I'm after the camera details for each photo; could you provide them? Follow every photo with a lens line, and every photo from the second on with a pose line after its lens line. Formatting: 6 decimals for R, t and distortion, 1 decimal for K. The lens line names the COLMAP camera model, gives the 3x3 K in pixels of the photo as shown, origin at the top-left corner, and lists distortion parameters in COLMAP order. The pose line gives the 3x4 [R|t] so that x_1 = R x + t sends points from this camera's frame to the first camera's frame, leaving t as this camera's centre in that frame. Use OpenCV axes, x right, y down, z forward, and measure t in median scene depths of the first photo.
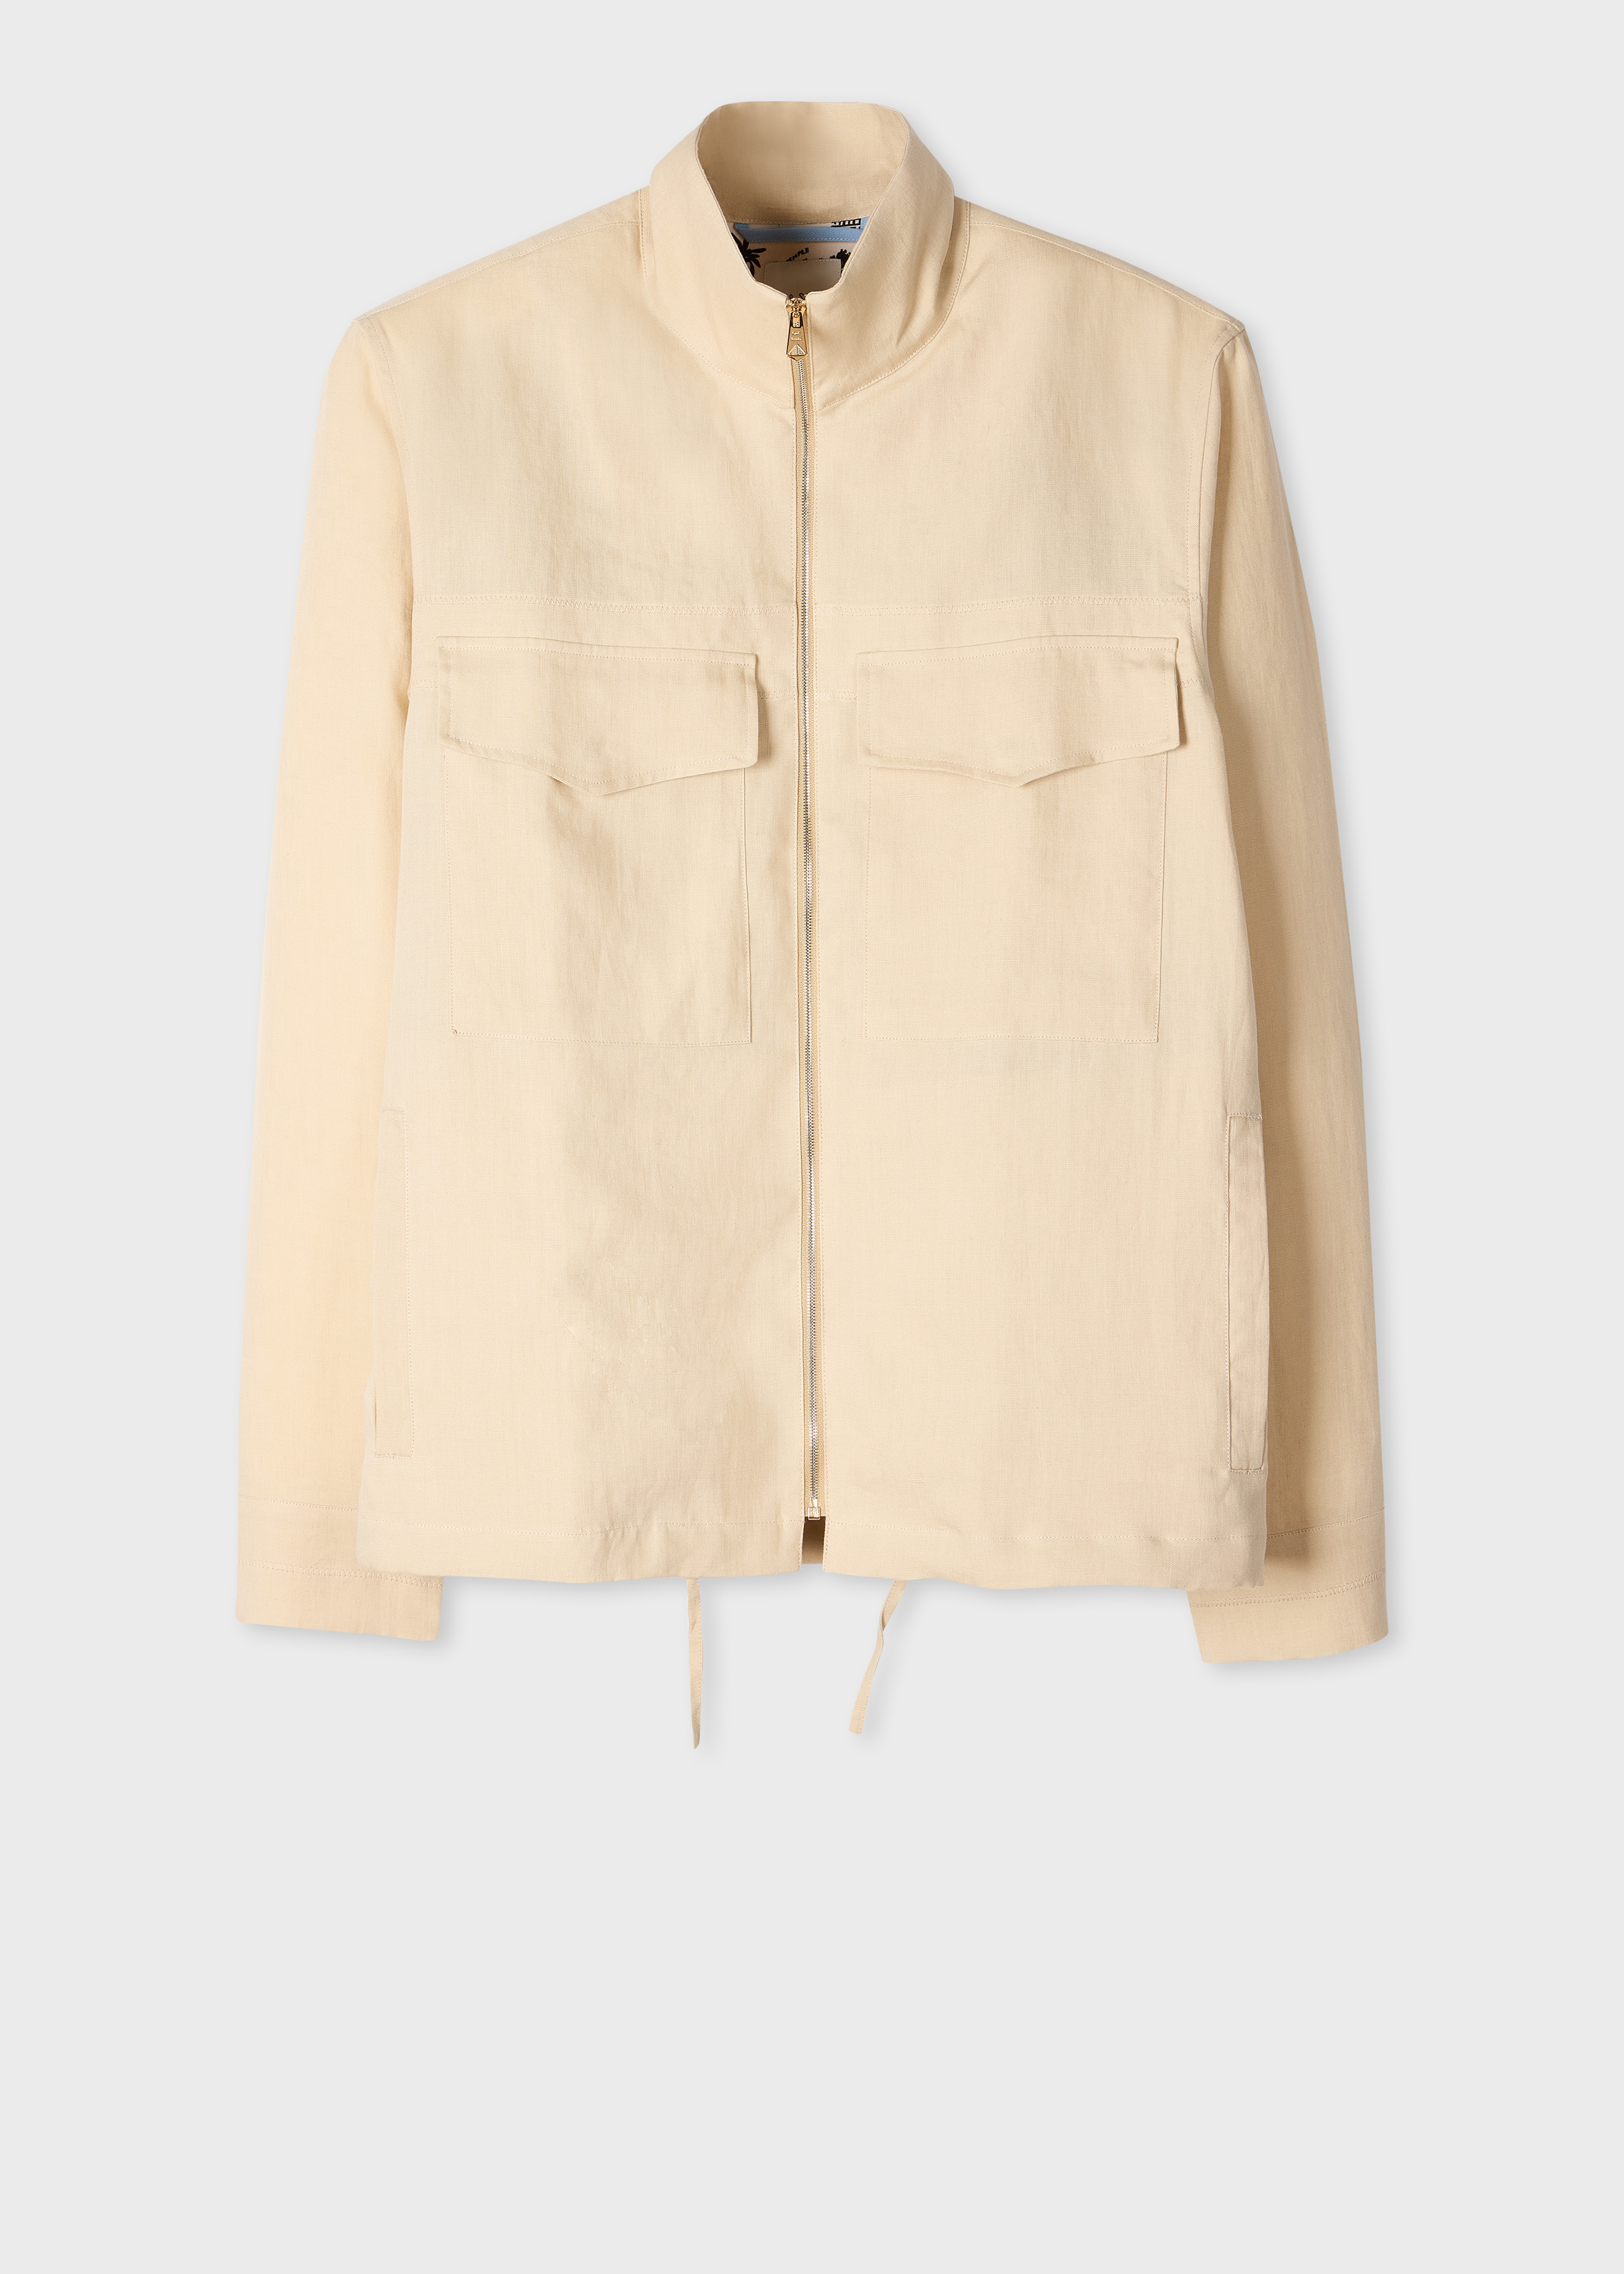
lens RADIAL K [[3316.0, 0, 807.2], [0, 3316.0, 1136.5], [0, 0, 1]] dist [-0.009605, 0.000000]
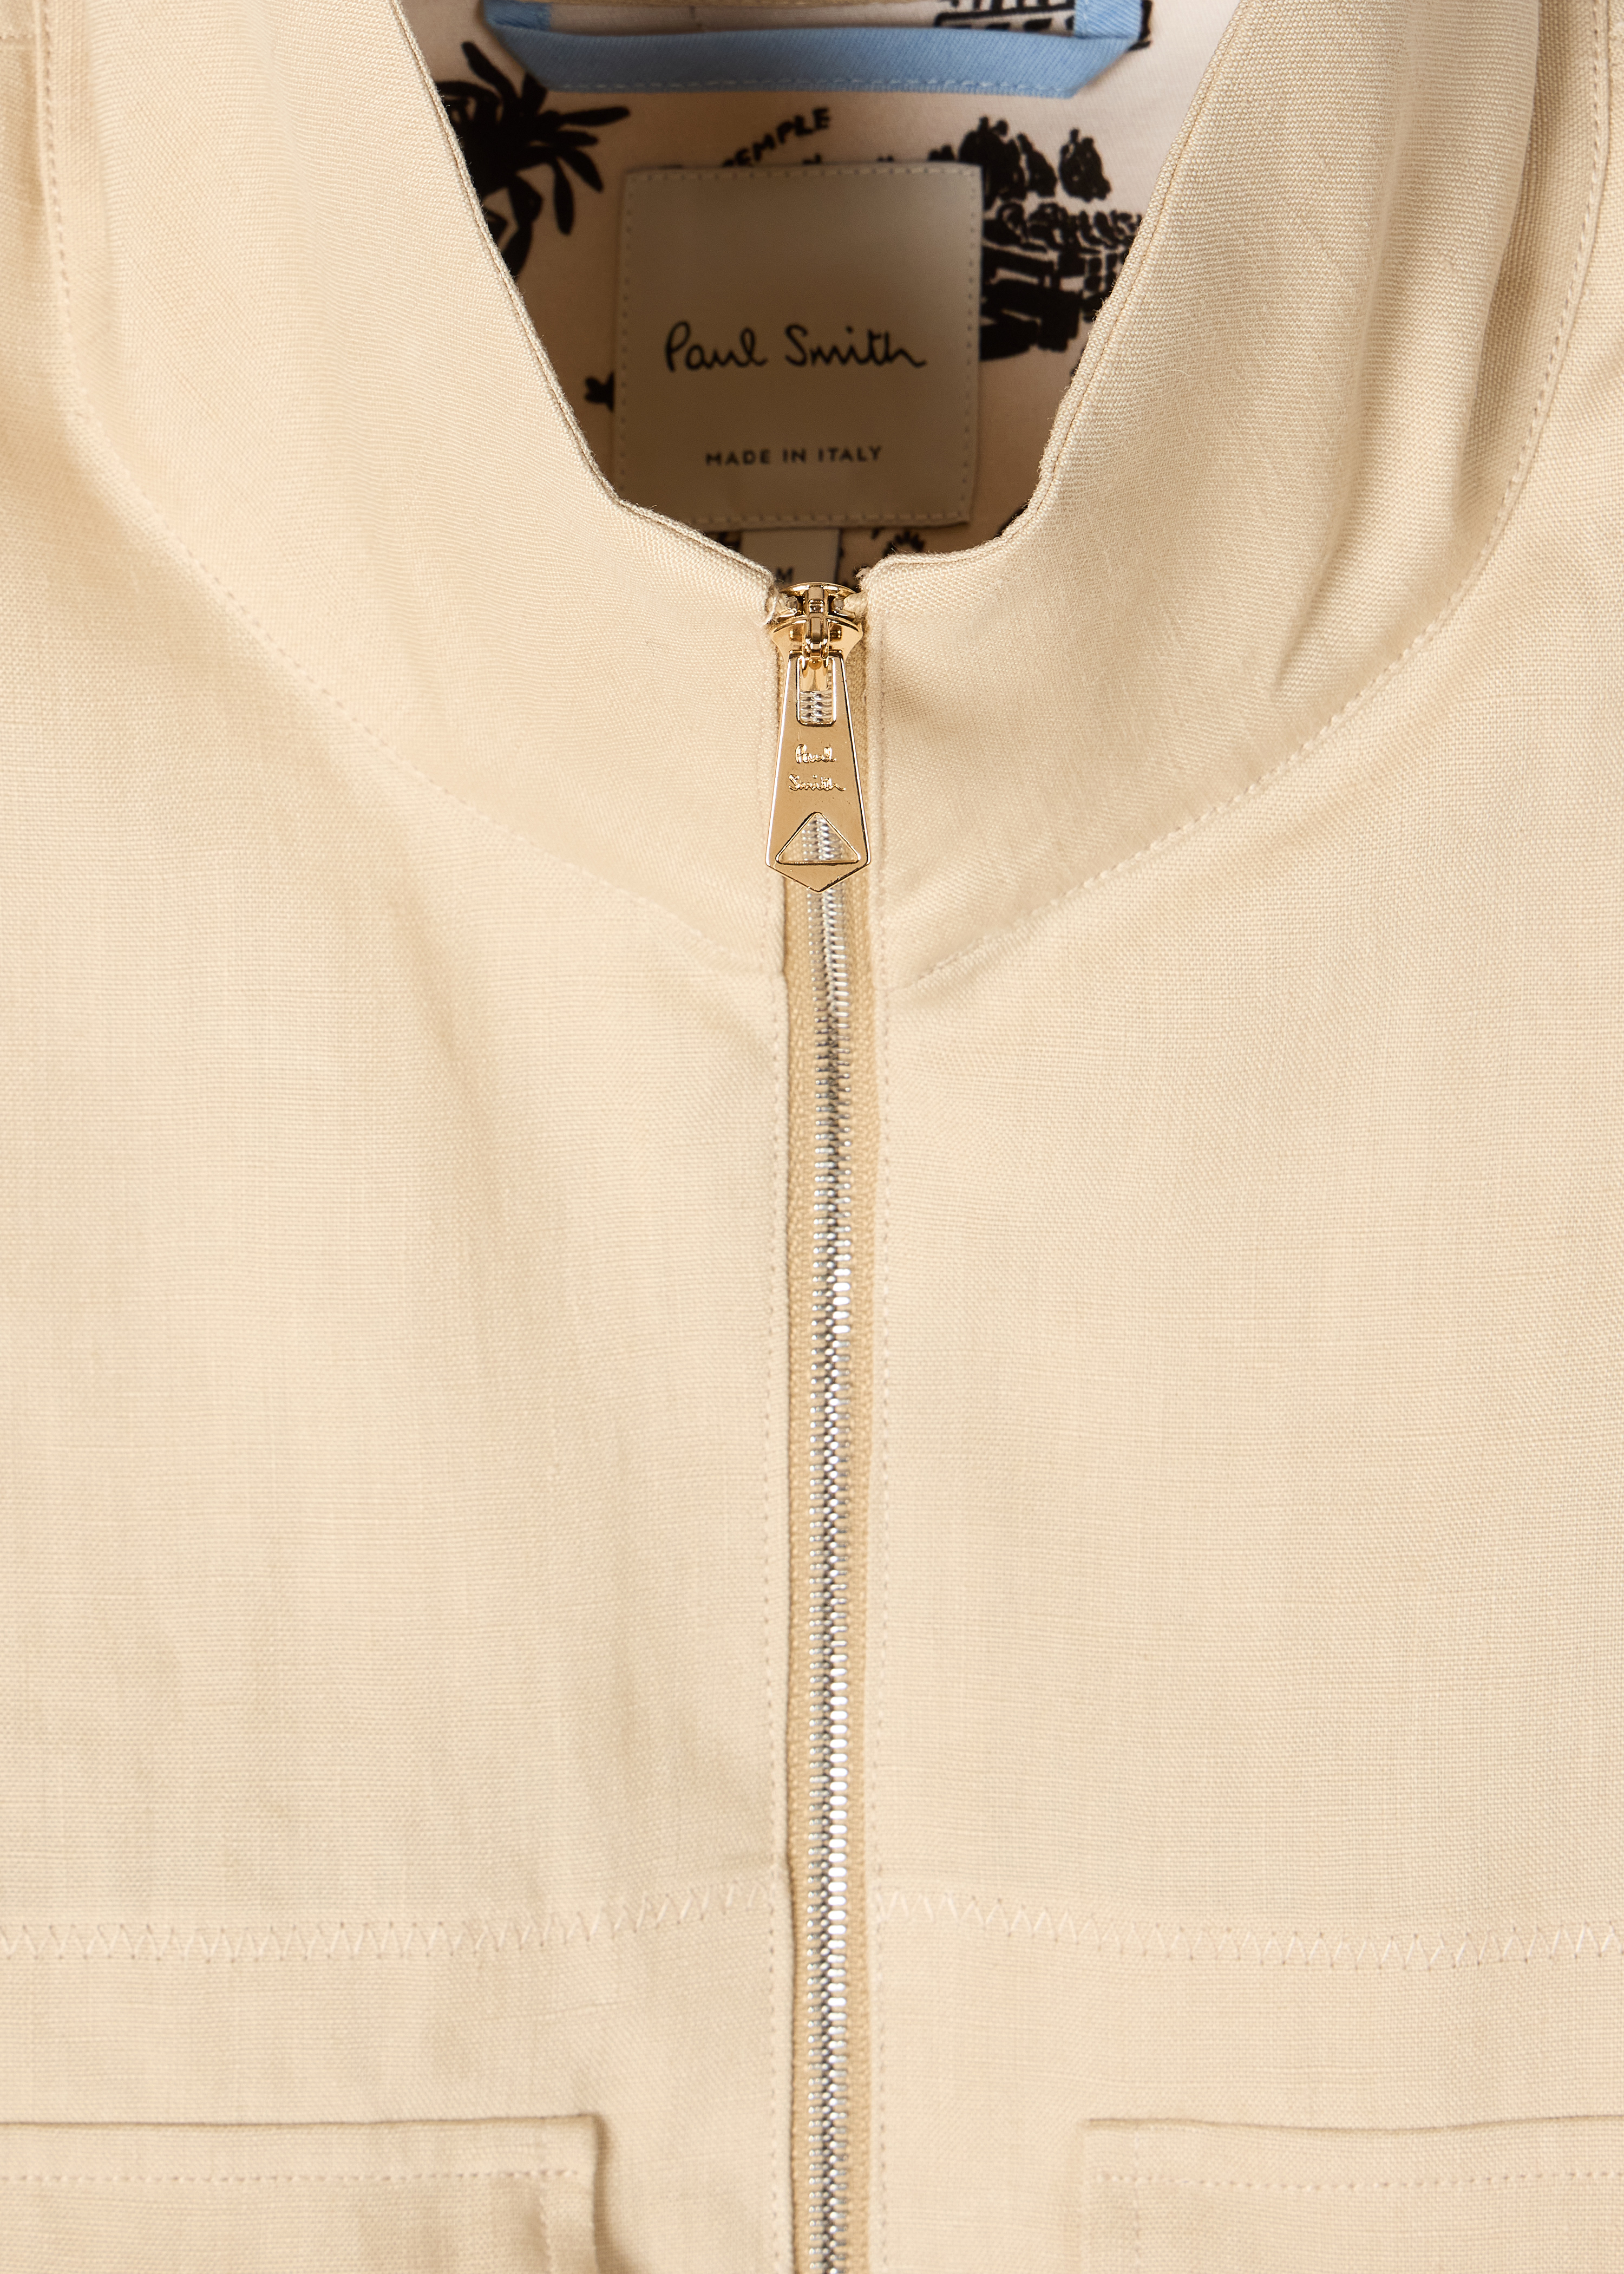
lens RADIAL K [[9177.3, 0, 813.9], [0, 9177.3, 1136.7], [0, 0, 1]] dist [0.042276, 0.000000]
pose [[0.999479, -0.001846, 0.032212, -0.020389], [0.001748, 0.999994, 0.003075, -0.210817], [-0.032218, -0.003018, 0.999476, 0.422052]]
